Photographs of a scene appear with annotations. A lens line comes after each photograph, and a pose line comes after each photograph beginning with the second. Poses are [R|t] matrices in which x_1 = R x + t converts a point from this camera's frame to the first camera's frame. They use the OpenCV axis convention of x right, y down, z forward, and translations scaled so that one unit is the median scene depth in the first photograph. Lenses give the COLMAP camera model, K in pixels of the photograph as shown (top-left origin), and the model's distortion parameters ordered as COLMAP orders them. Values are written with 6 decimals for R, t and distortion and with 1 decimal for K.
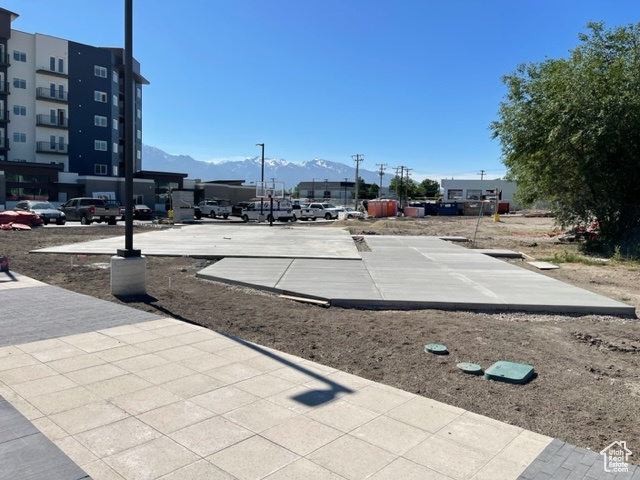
lens RADIAL K [[475.7, 0, 329.3], [0, 475.7, 240.3], [0, 0, 1]] dist [0.077905, -0.091083]
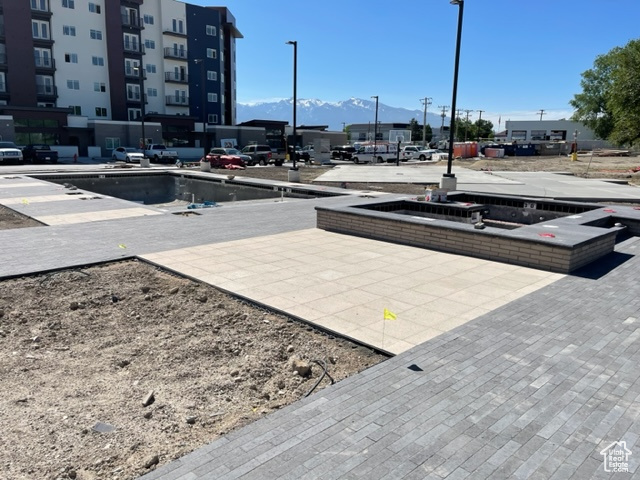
lens RADIAL K [[480.2, 0, 320.0], [0, 480.2, 240.0], [0, 0, 1]] dist [0.076420, -0.097925]
pose [[0.996190, 0.005806, -0.087014, -0.123260], [0.004358, 0.993220, 0.116166, 0.009125], [0.087099, -0.116102, 0.989411, -0.174227]]
